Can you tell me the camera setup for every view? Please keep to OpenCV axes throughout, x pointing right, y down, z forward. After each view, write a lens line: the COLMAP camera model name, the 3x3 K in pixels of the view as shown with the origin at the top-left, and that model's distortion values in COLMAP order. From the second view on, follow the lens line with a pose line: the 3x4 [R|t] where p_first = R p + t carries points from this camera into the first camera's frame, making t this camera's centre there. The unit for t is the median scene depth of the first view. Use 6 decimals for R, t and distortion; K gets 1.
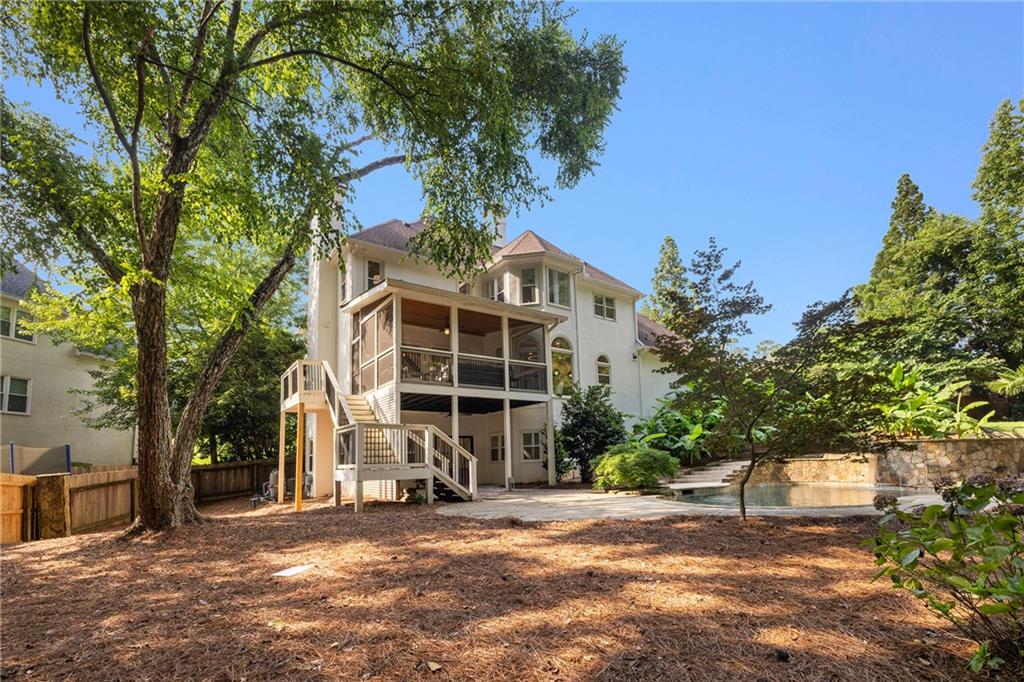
lens RADIAL K [[465.6, 0, 513.9], [0, 465.6, 411.6], [0, 0, 1]] dist [0.000283, 0.000005]
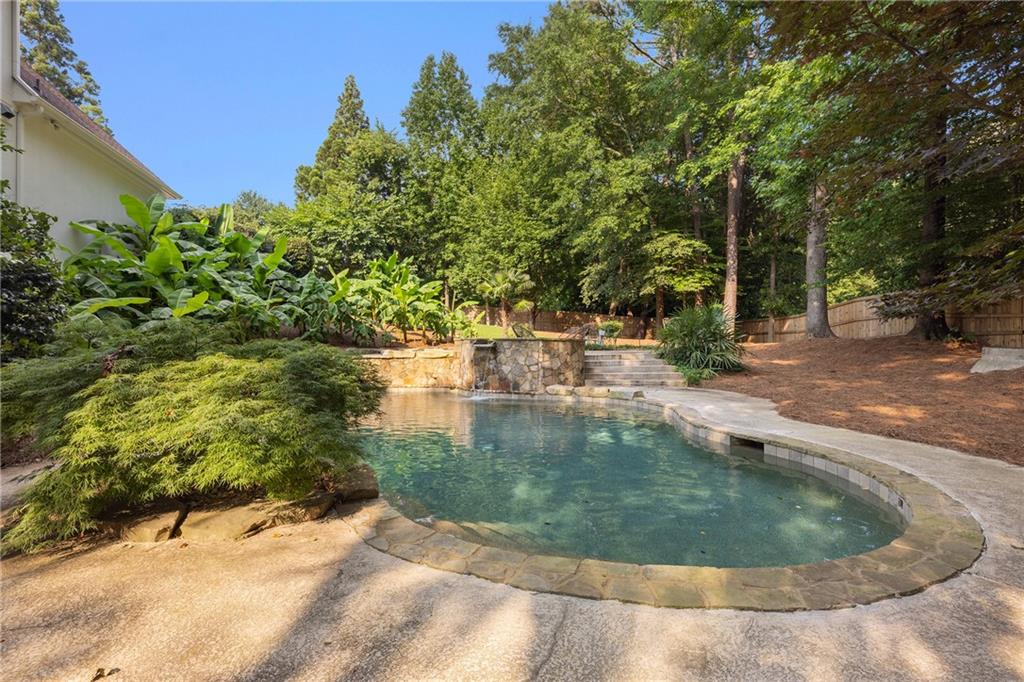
lens RADIAL K [[466.7, 0, 507.6], [0, 466.7, 337.5], [0, 0, 1]] dist [-0.002148, 0.000649]
pose [[0.359290, 0.030551, 0.932726, 0.049348], [-0.109988, 0.993884, 0.009814, 0.045710], [-0.926722, -0.106115, 0.360453, 0.589273]]
